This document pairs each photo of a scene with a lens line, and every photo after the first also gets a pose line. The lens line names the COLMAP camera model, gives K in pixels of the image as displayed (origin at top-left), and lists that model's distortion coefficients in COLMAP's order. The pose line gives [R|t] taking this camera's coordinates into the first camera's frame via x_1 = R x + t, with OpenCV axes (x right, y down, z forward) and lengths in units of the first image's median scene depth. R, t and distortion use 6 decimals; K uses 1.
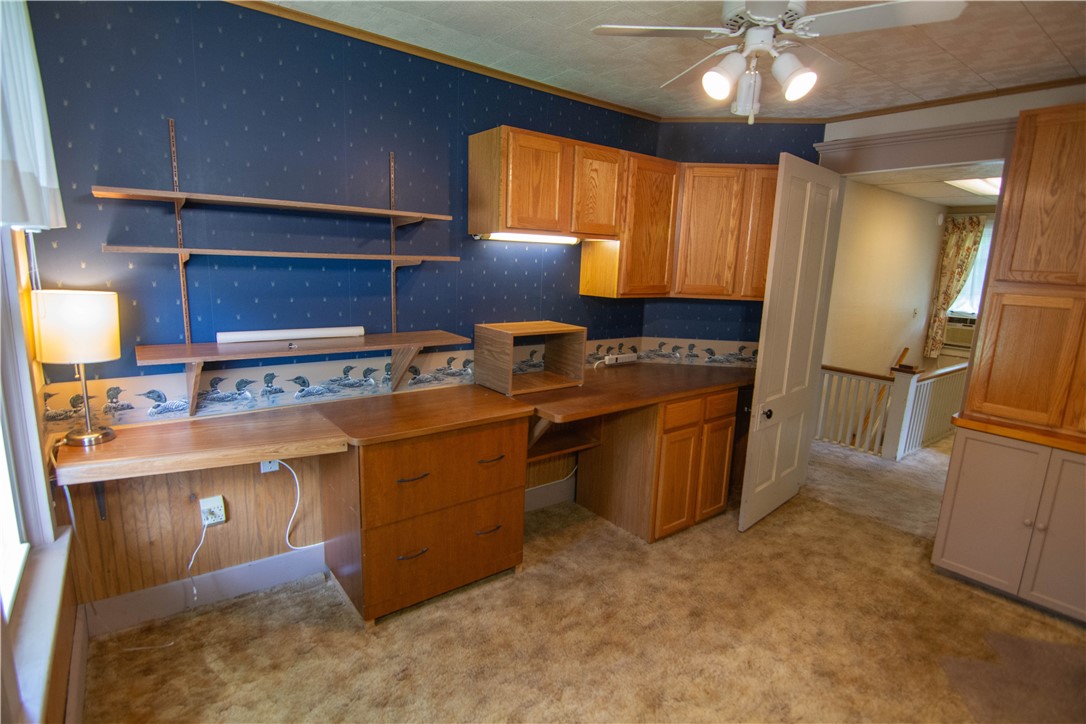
lens RADIAL K [[522.0, 0, 536.7], [0, 522.0, 362.9], [0, 0, 1]] dist [-0.022846, -0.001432]
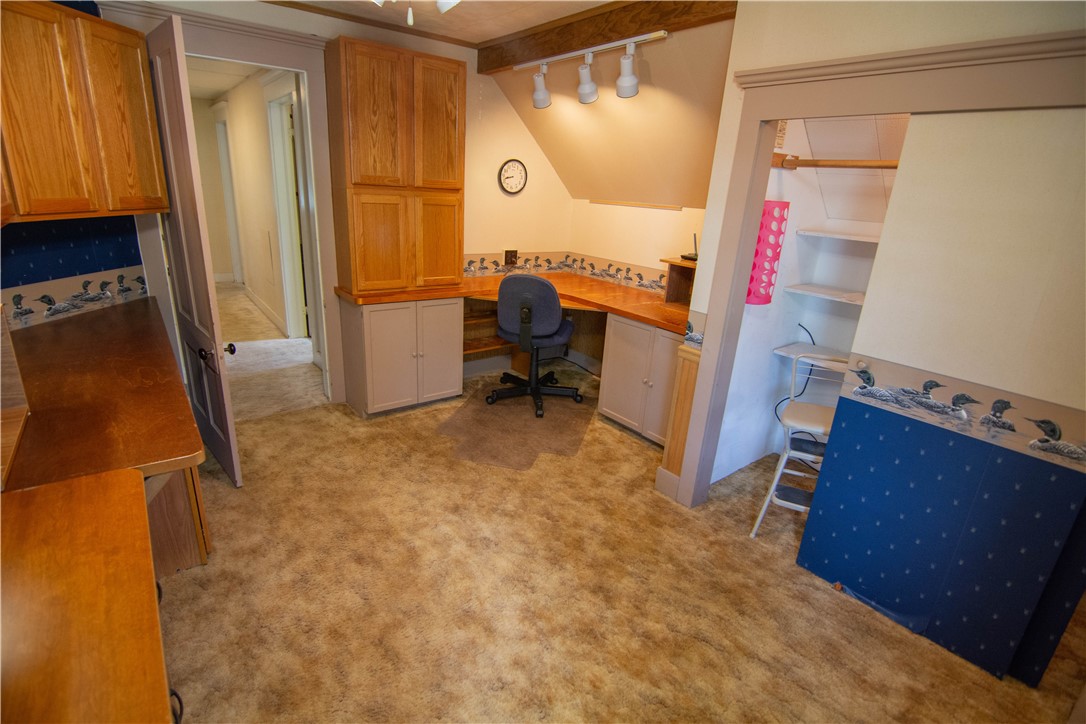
lens RADIAL K [[522.0, 0, 533.4], [0, 522.0, 360.2], [0, 0, 1]] dist [-0.022846, -0.001432]
pose [[0.016447, -0.346425, 0.937934, -0.409308], [0.132934, 0.930490, 0.341345, -0.126822], [-0.990988, 0.119069, 0.061355, 0.513096]]
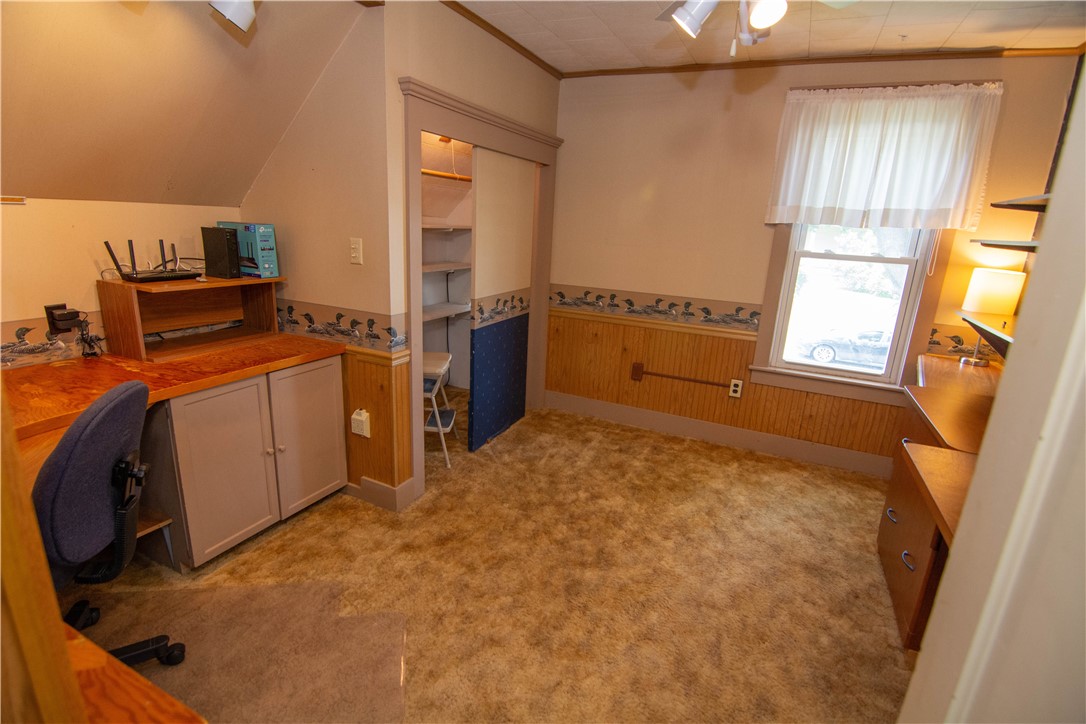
lens RADIAL K [[522.0, 0, 541.1], [0, 522.0, 359.9], [0, 0, 1]] dist [-0.022846, -0.001432]
pose [[-0.883208, 0.035011, -0.467674, 0.755541], [-0.174512, 0.901064, 0.397024, -0.188989], [0.435304, 0.432270, -0.789717, 1.160040]]
